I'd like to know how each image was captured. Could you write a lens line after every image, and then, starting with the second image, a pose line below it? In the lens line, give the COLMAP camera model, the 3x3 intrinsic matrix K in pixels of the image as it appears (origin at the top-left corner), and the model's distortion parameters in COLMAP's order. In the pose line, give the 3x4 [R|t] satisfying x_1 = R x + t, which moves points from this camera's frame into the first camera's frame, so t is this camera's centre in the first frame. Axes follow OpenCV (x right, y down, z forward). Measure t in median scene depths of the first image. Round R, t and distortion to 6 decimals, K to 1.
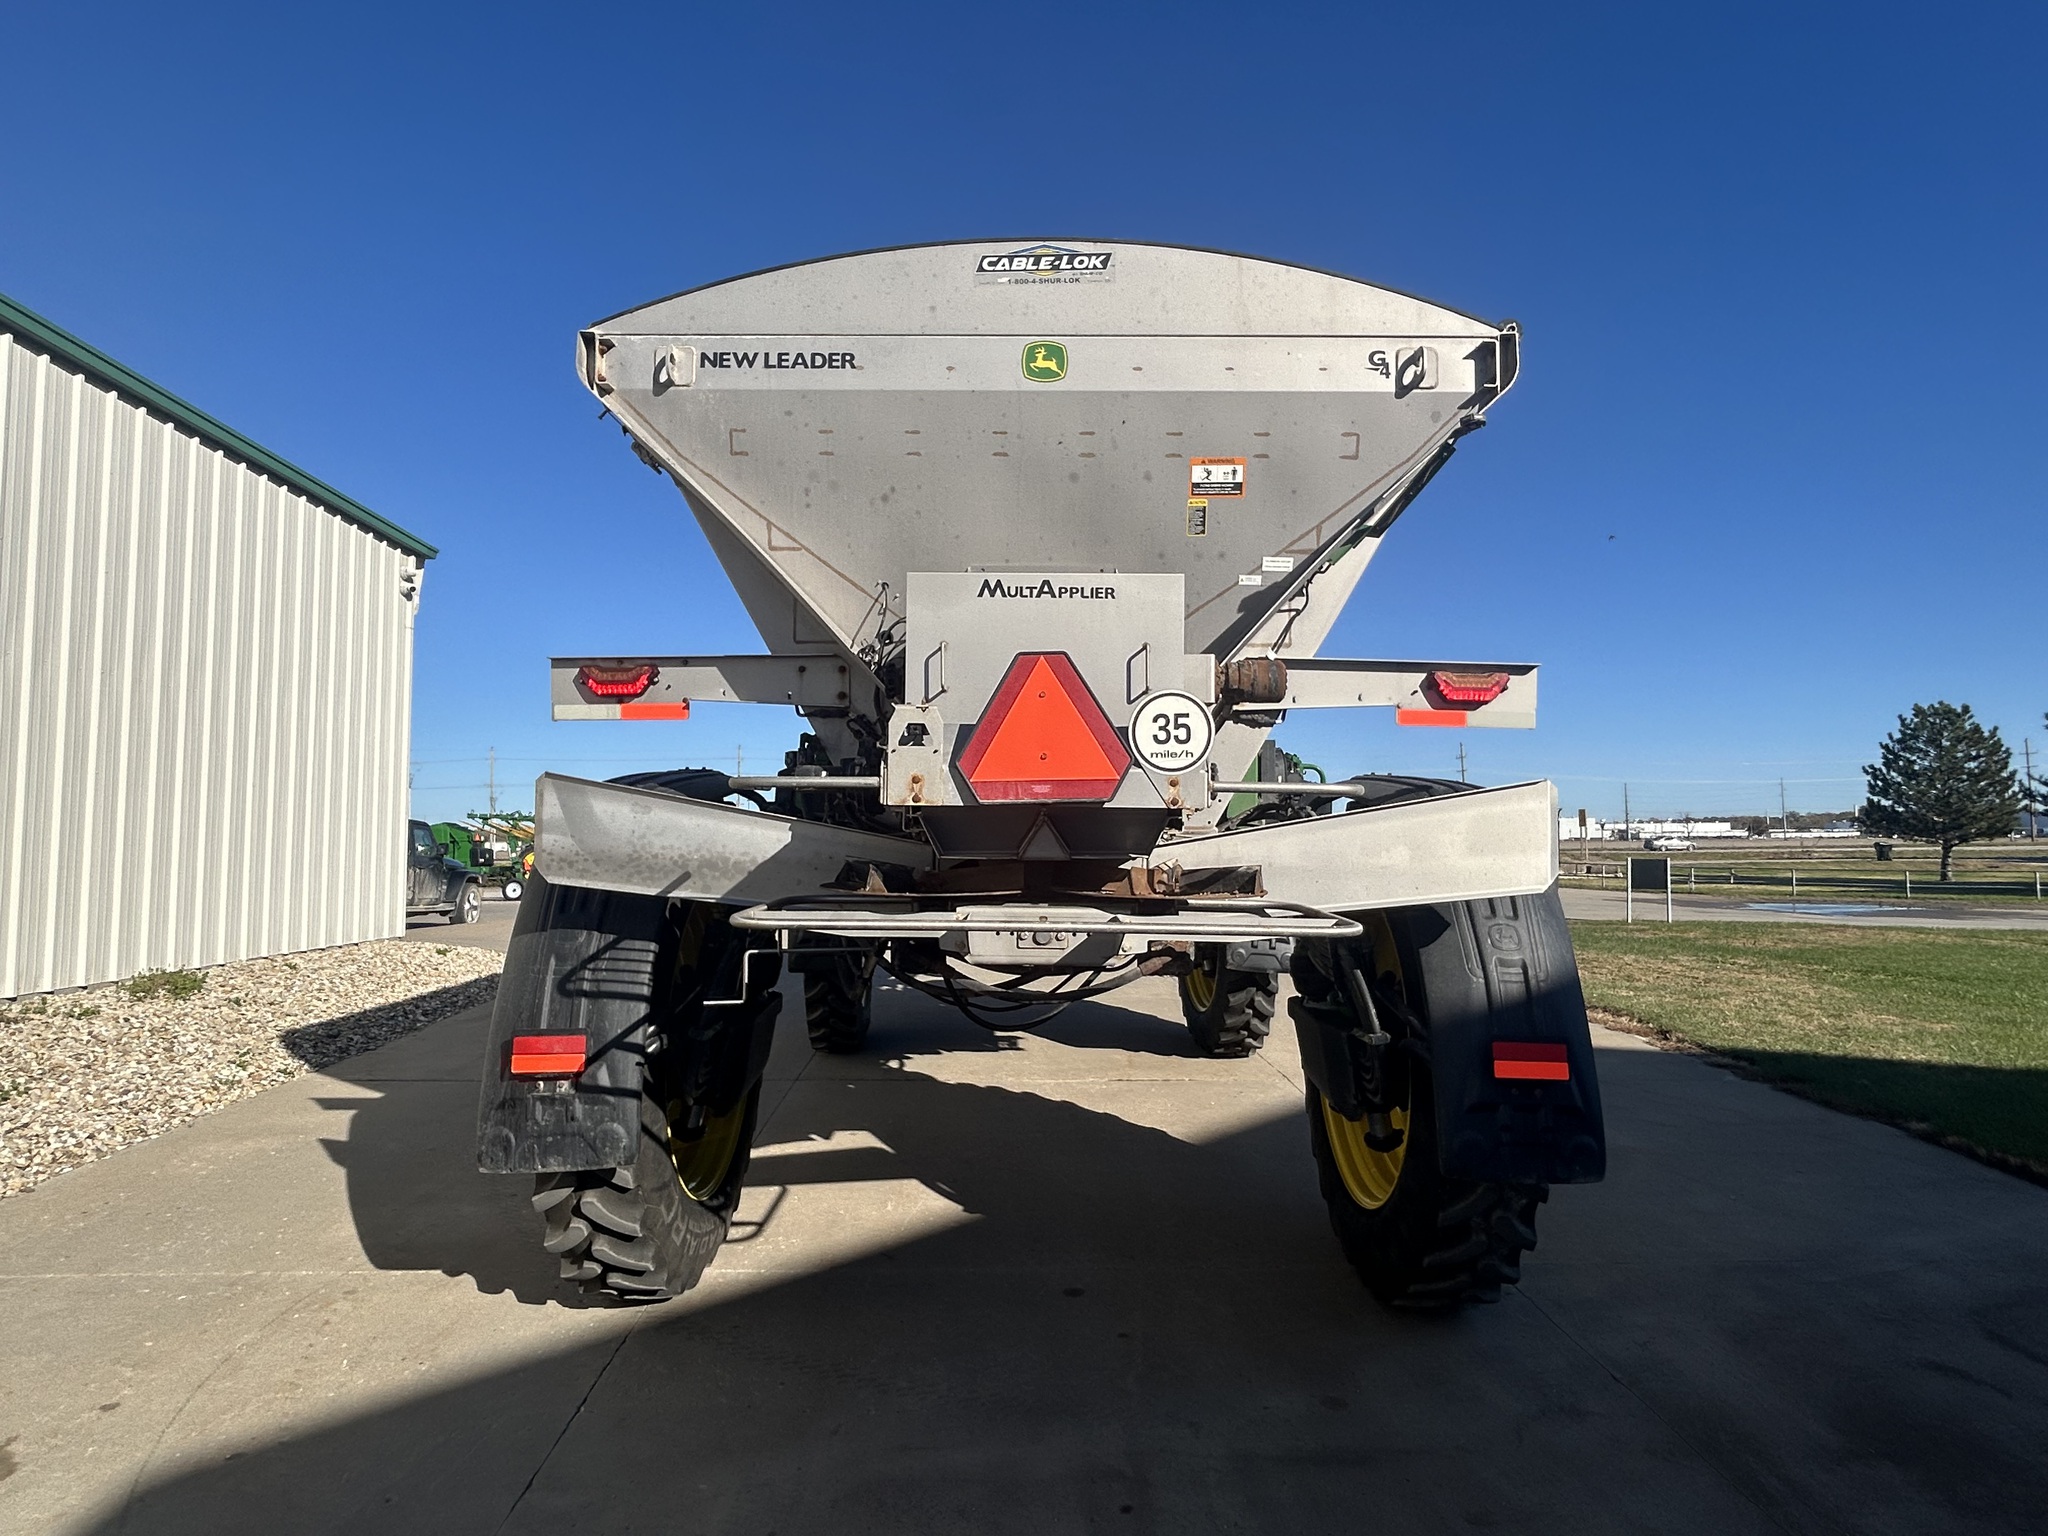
lens RADIAL K [[1111.8, 0, 1010.5], [0, 1111.8, 760.3], [0, 0, 1]] dist [-0.005493, 0.002469]
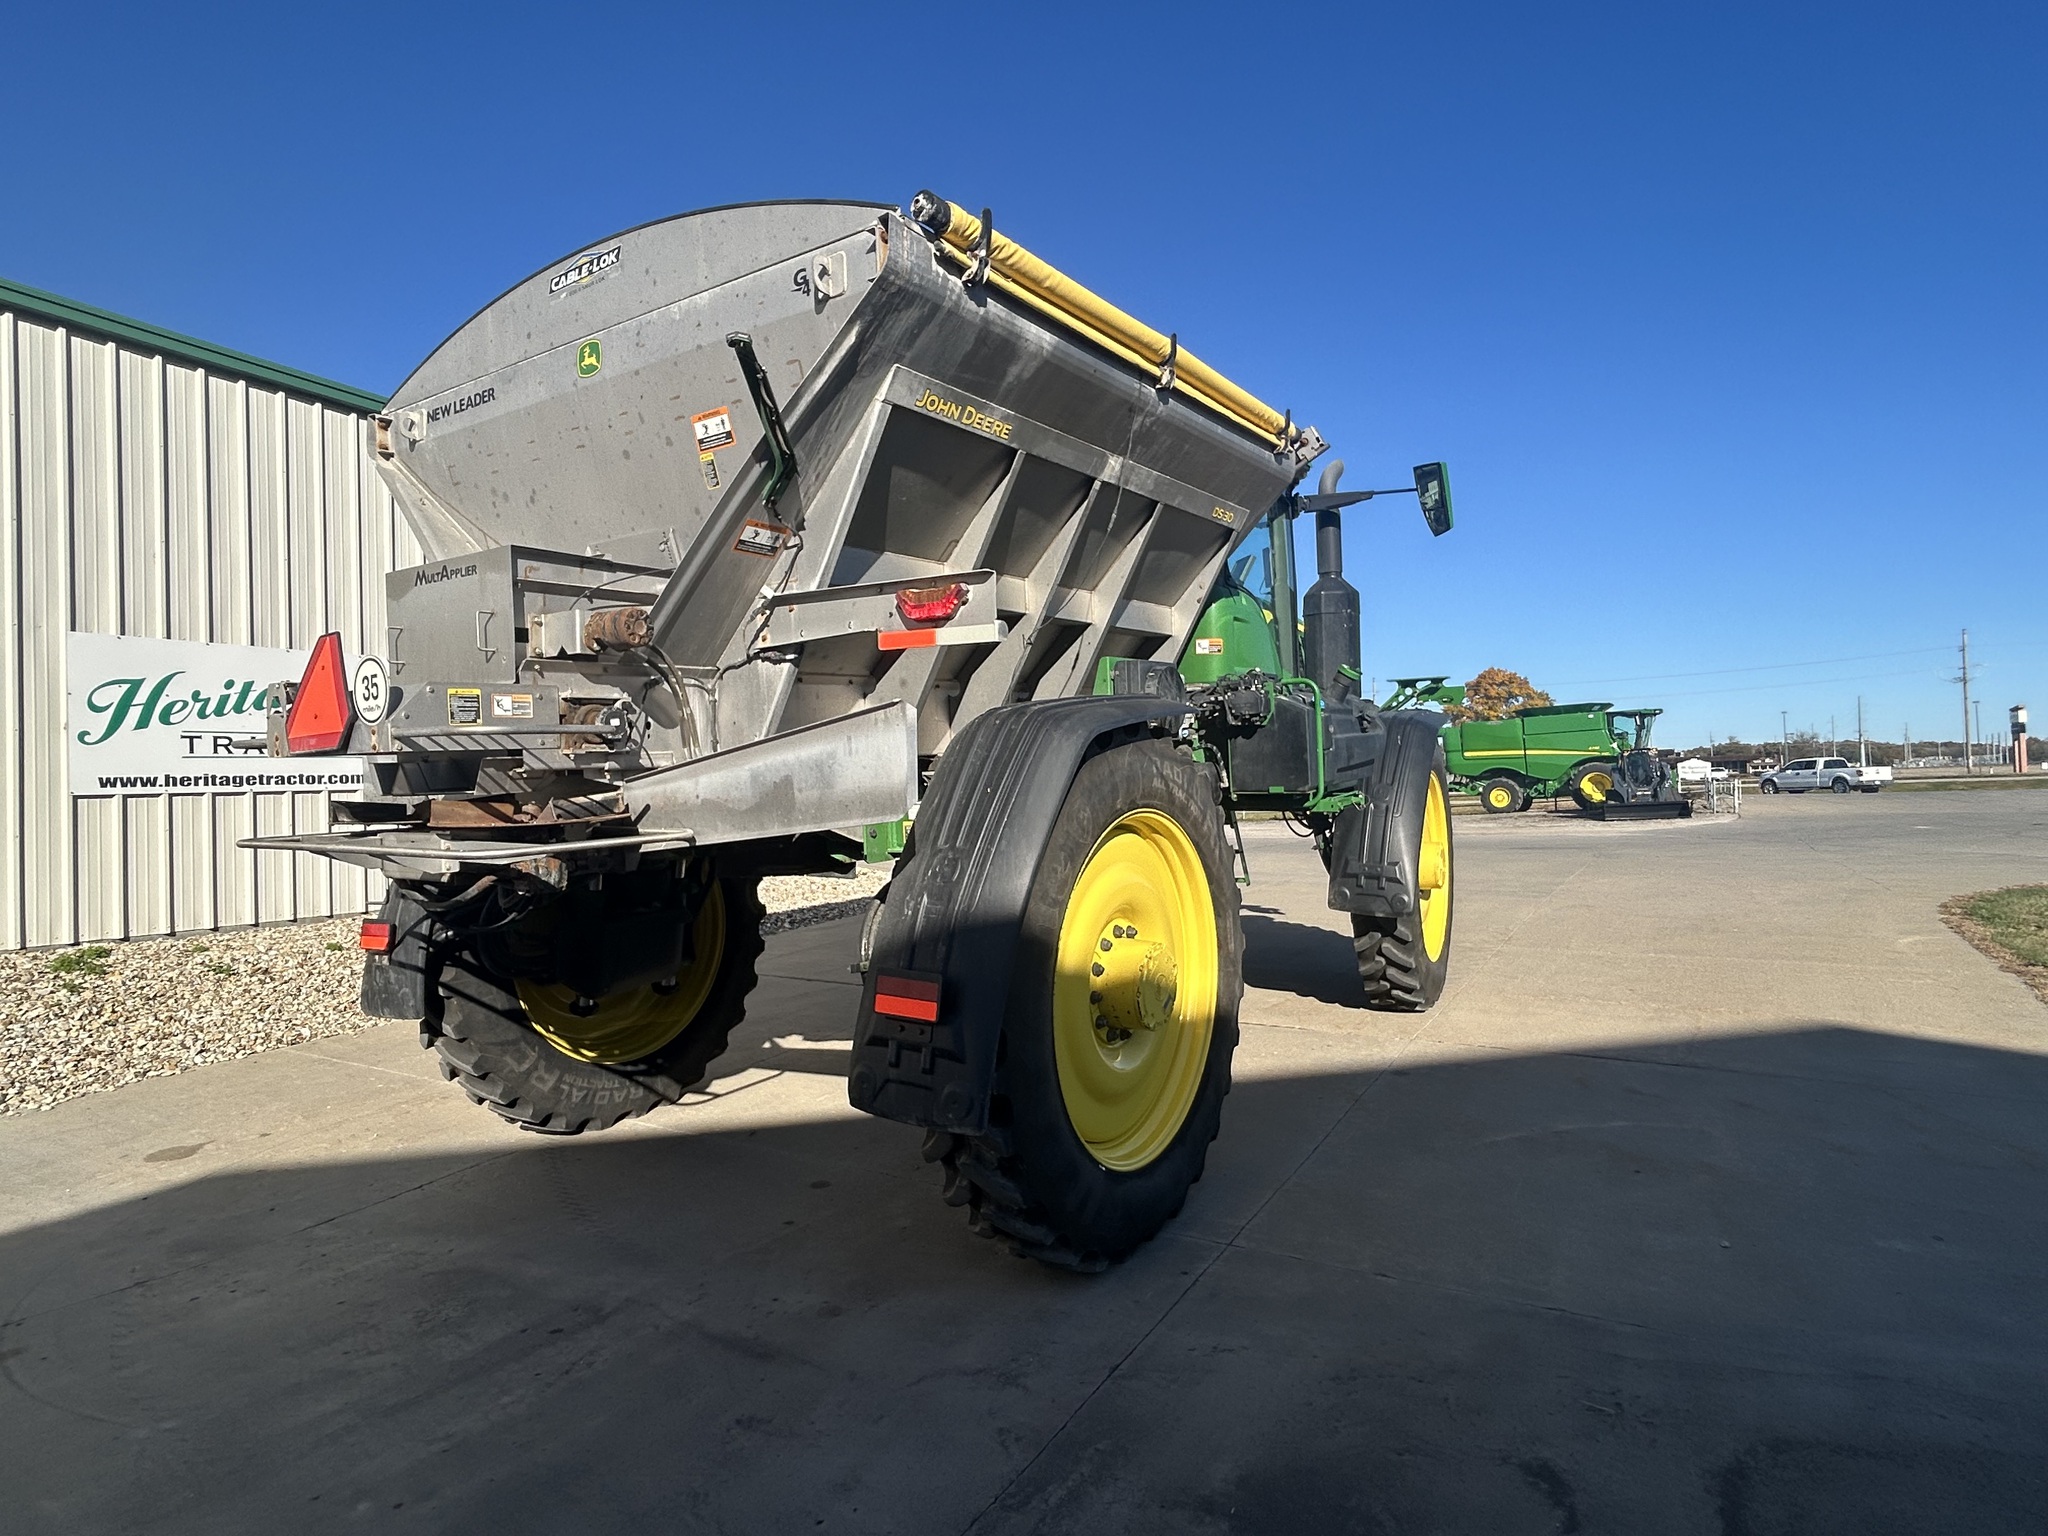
lens RADIAL K [[1111.8, 0, 1015.8], [0, 1111.8, 763.6], [0, 0, 1]] dist [-0.005493, 0.002469]
pose [[0.838323, -0.031622, -0.544256, 1.001734], [0.064528, 0.997054, 0.041463, 0.035667], [0.541341, -0.069880, 0.837894, 0.253510]]
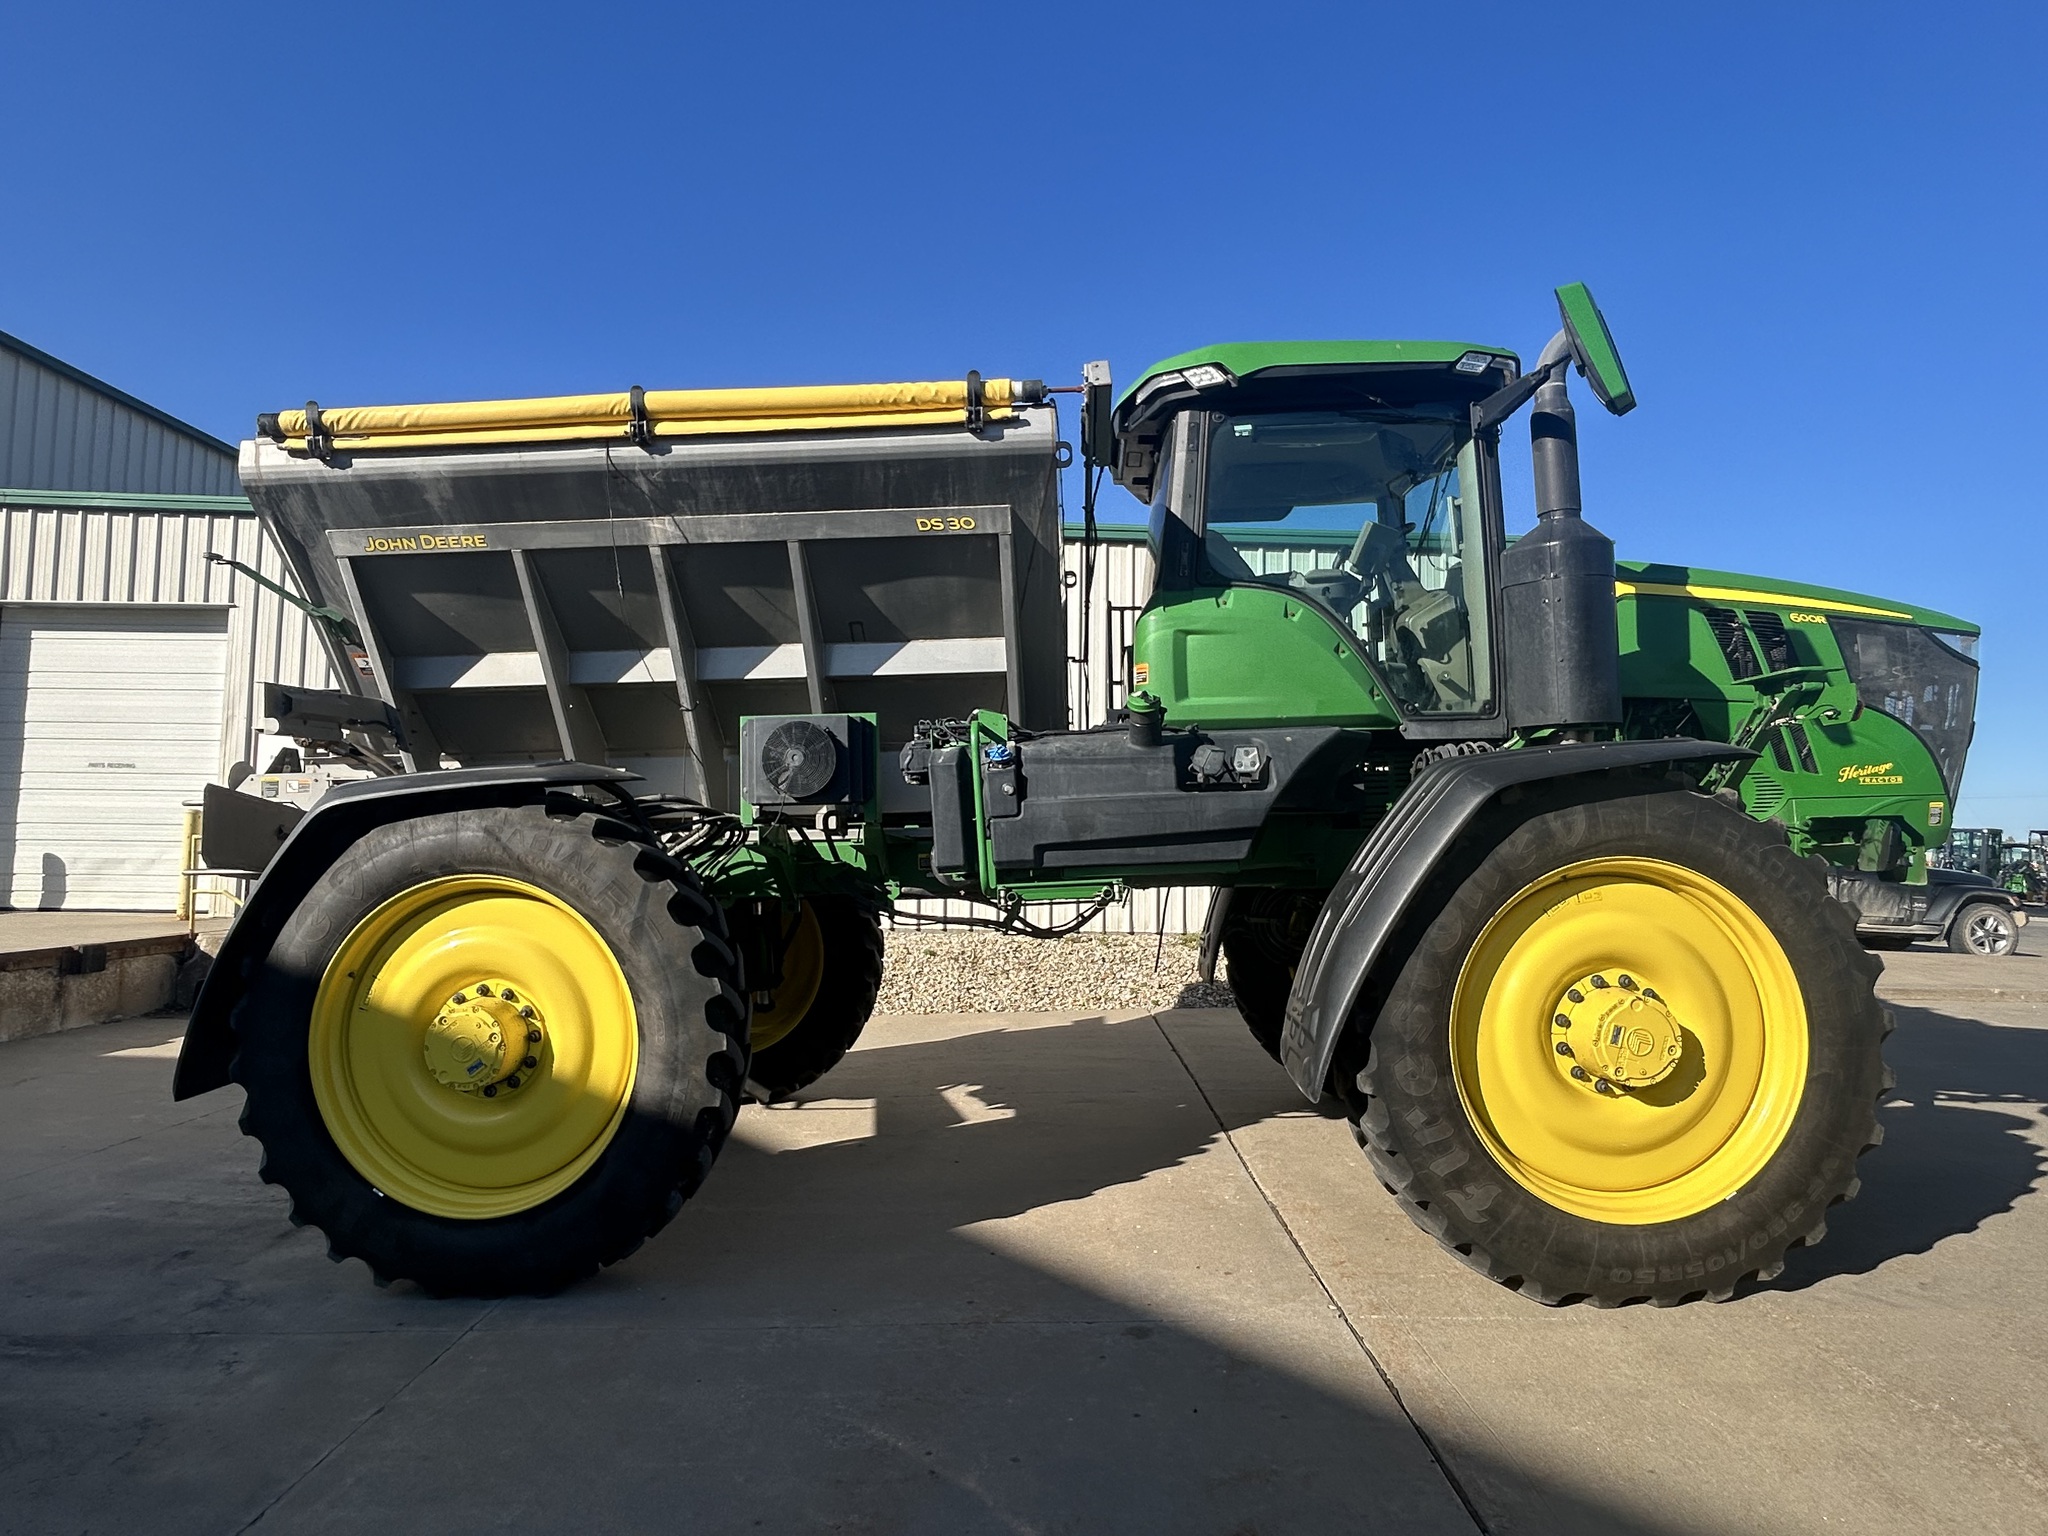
lens RADIAL K [[1111.8, 0, 1013.8], [0, 1111.8, 767.3], [0, 0, 1]] dist [-0.005493, 0.002469]
pose [[-0.045286, -0.056694, -0.997364, 1.654390], [0.061467, 0.996338, -0.059427, 0.126077], [0.997081, -0.063996, -0.041636, 1.903719]]
